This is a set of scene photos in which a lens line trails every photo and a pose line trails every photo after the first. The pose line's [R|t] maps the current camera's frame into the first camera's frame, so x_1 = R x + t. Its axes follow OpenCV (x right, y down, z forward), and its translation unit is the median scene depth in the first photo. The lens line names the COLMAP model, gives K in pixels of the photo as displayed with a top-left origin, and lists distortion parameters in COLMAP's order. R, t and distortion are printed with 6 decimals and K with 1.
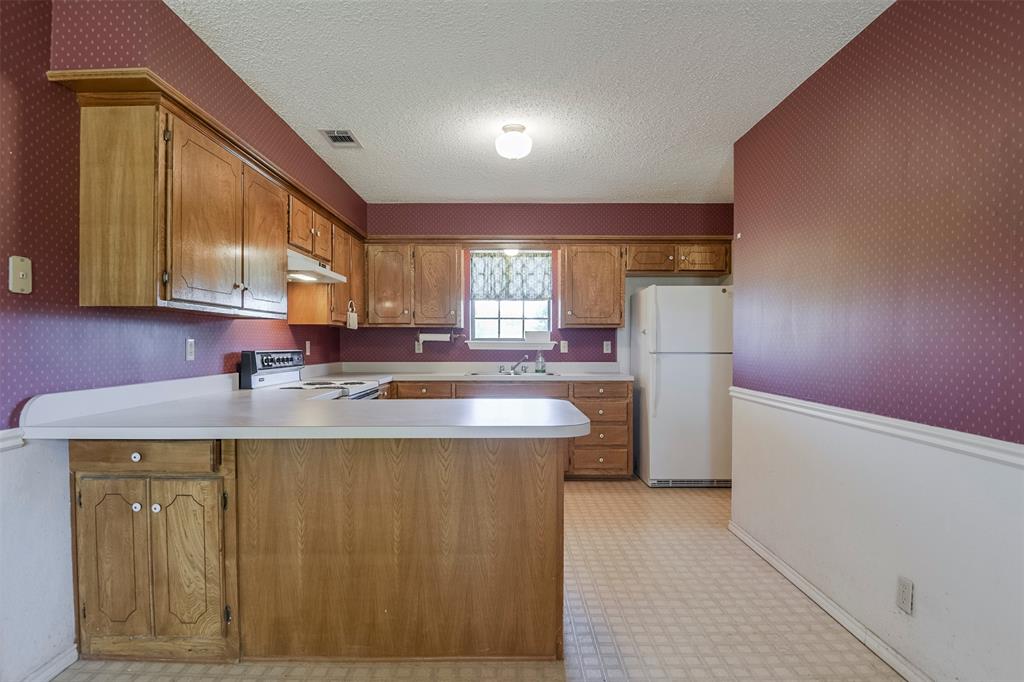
lens RADIAL K [[540.9, 0, 512.0], [0, 540.9, 341.0], [0, 0, 1]] dist [0.002381, -0.000409]
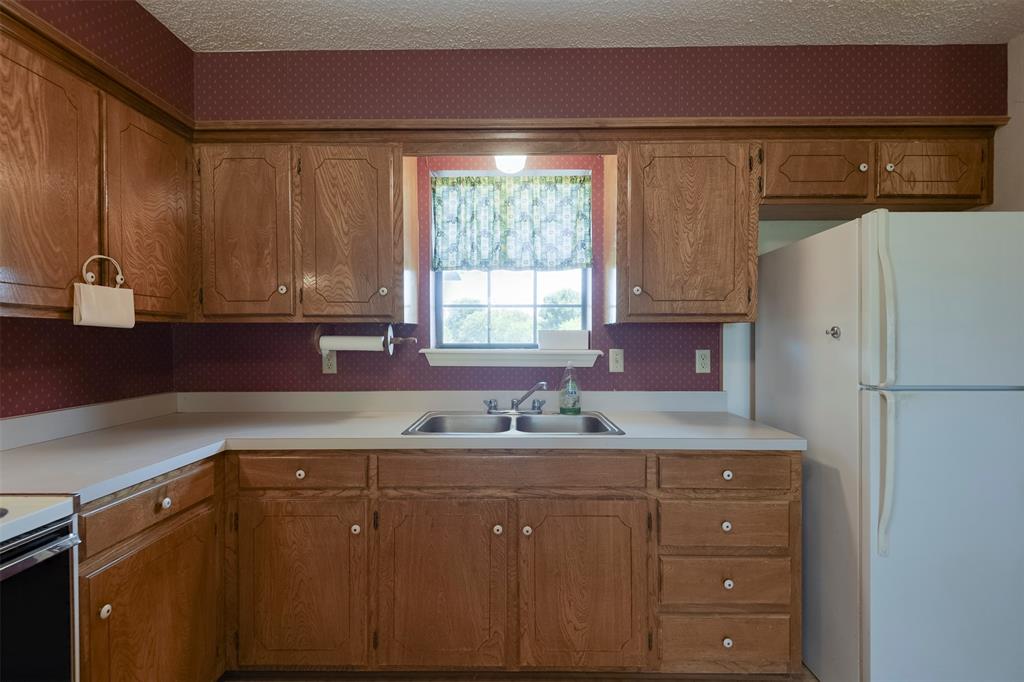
lens RADIAL K [[478.7, 0, 512.0], [0, 478.7, 341.0], [0, 0, 1]] dist [0.029360, -0.016422]
pose [[0.999885, -0.002659, -0.014911, 0.005960], [0.002832, 0.999929, 0.011577, -0.014023], [0.014879, -0.011618, 0.999822, 0.585413]]
